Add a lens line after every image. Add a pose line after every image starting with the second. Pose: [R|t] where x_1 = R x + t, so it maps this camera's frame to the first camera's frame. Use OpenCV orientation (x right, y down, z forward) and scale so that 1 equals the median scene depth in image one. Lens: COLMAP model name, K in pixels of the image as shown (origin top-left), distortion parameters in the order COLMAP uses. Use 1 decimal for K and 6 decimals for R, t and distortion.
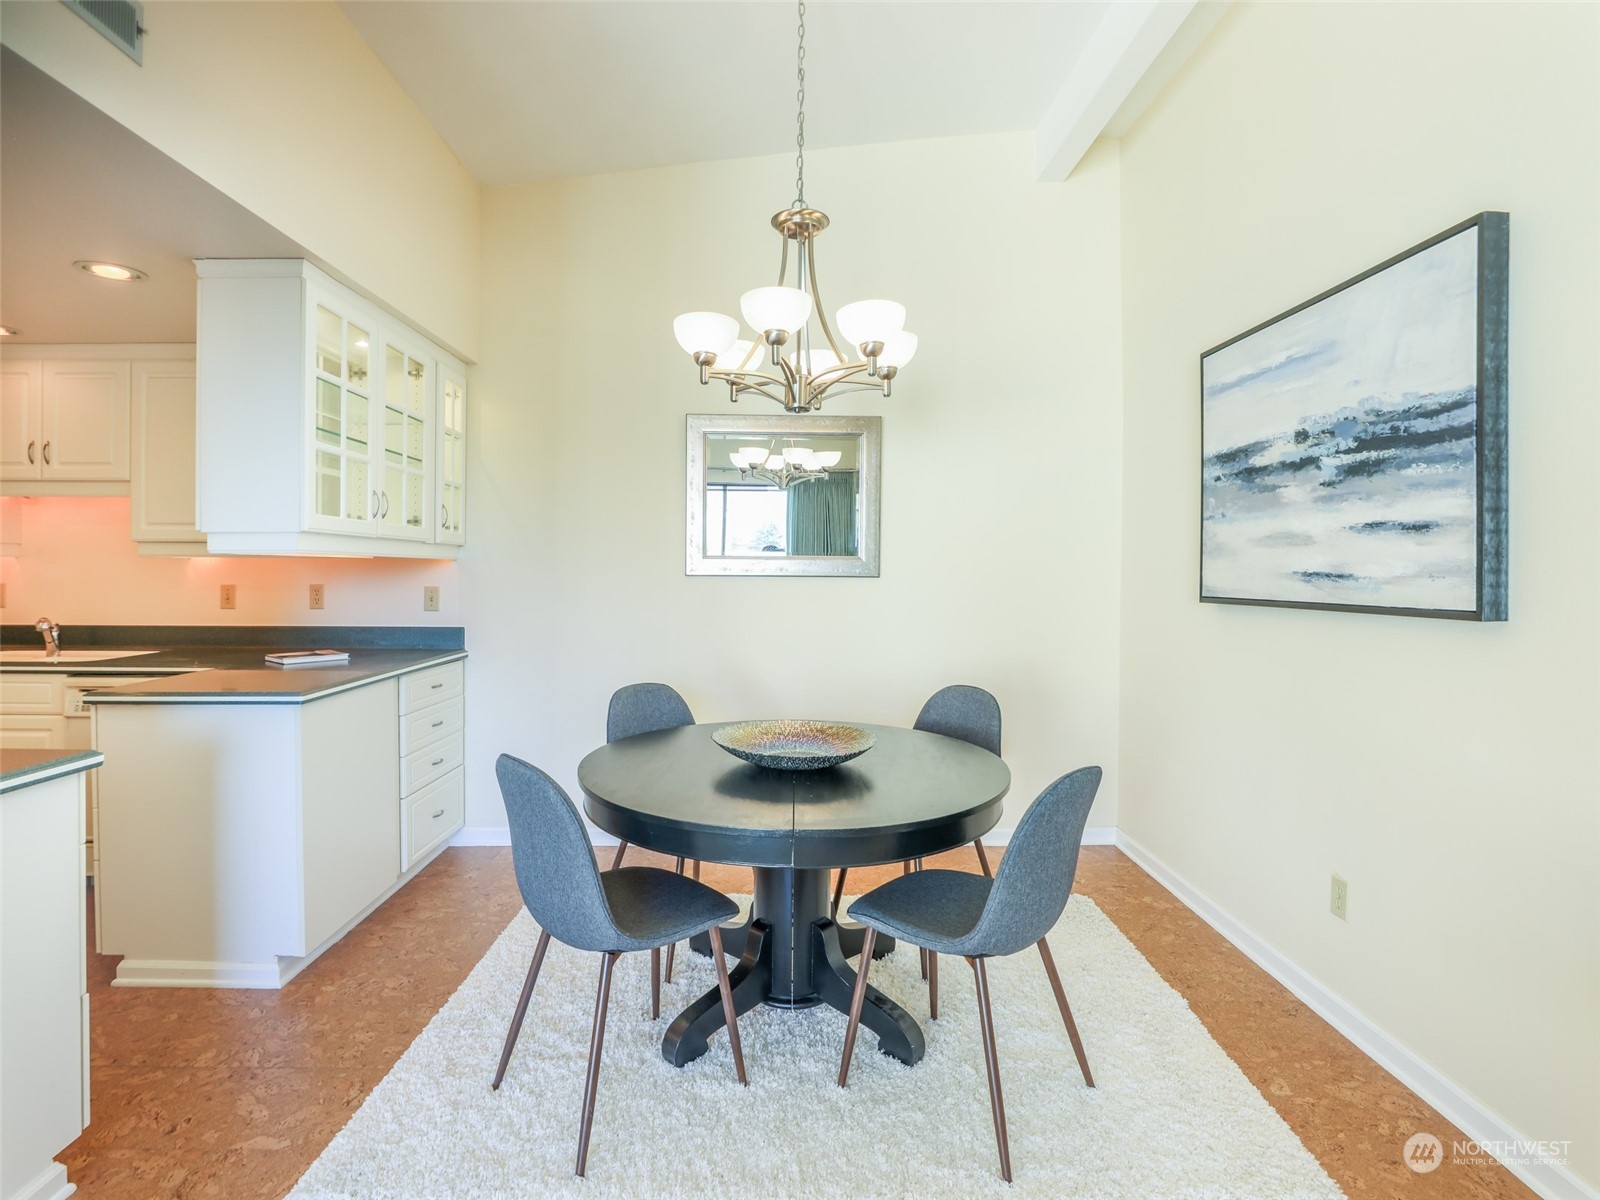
lens RADIAL K [[841.4, 0, 794.2], [0, 841.4, 564.5], [0, 0, 1]] dist [-0.039282, 0.001813]
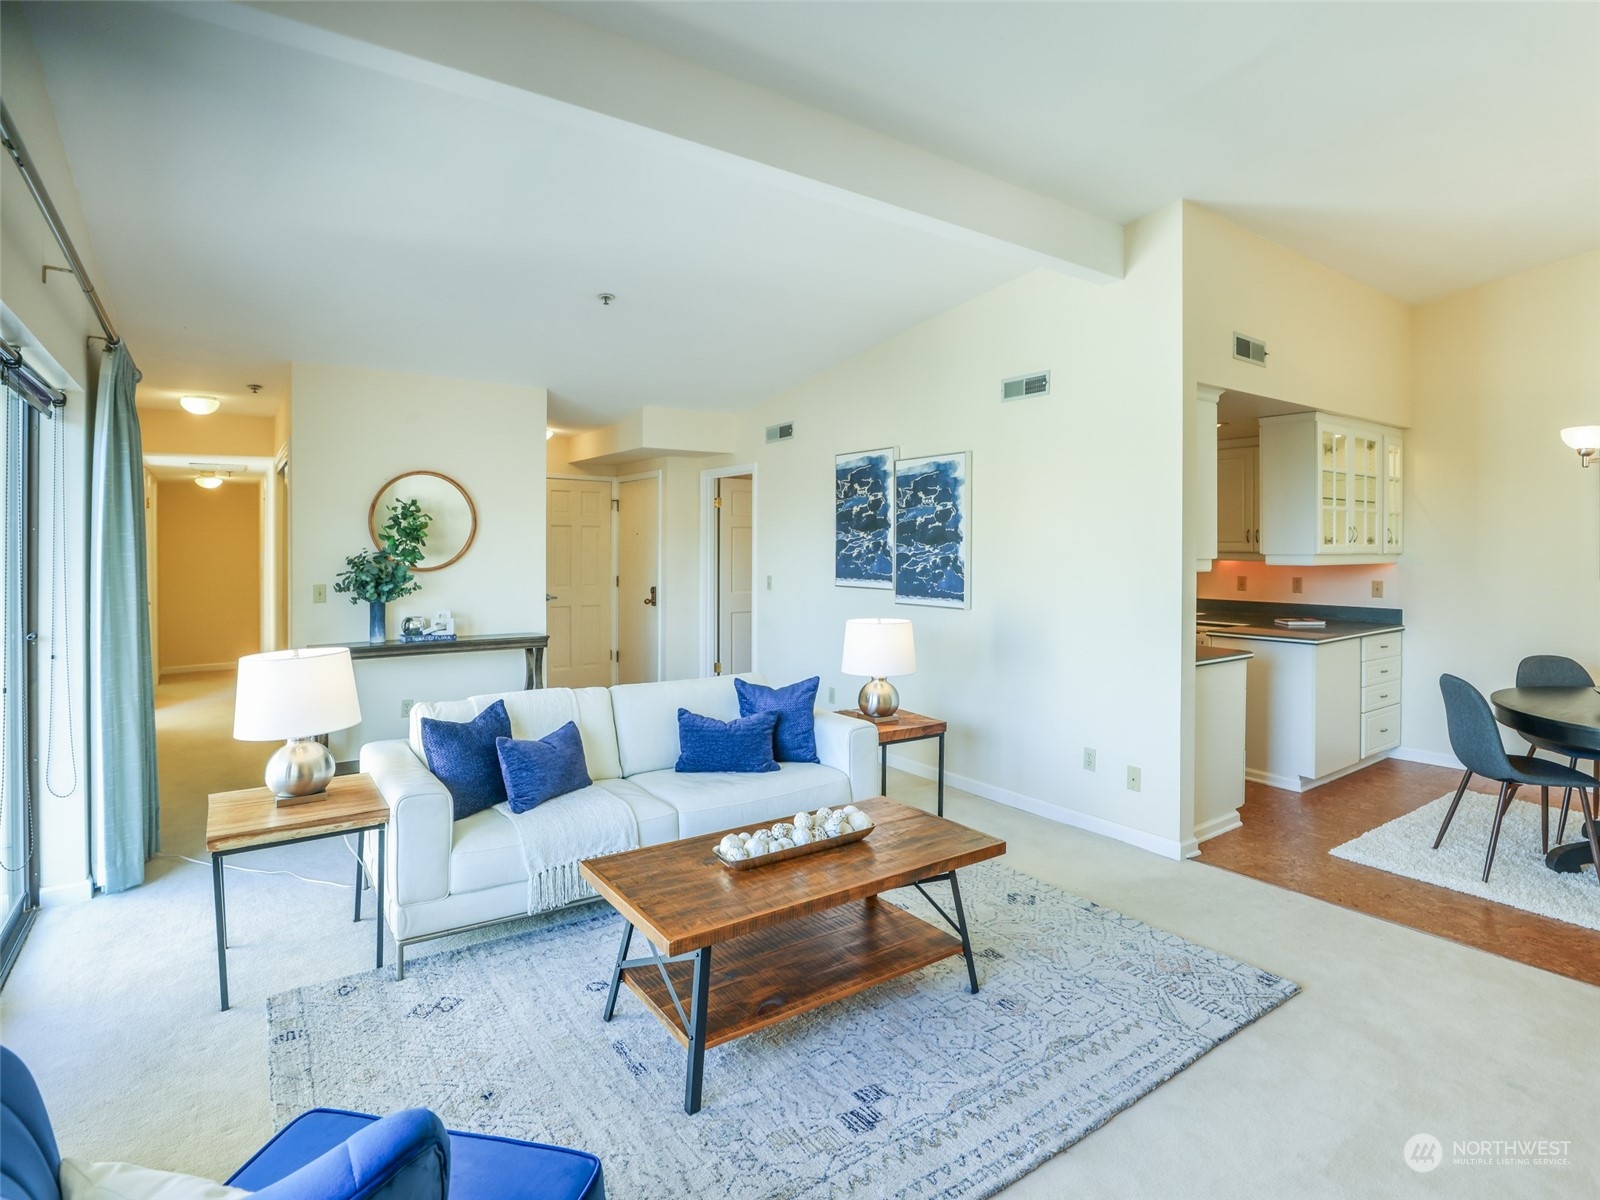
lens RADIAL K [[841.4, 0, 807.1], [0, 841.4, 547.2], [0, 0, 1]] dist [-0.039282, 0.001813]
pose [[0.572118, 0.002077, -0.820169, 0.294818], [0.005935, 0.999960, 0.006673, -0.076256], [0.820150, -0.008686, 0.572083, -1.040090]]
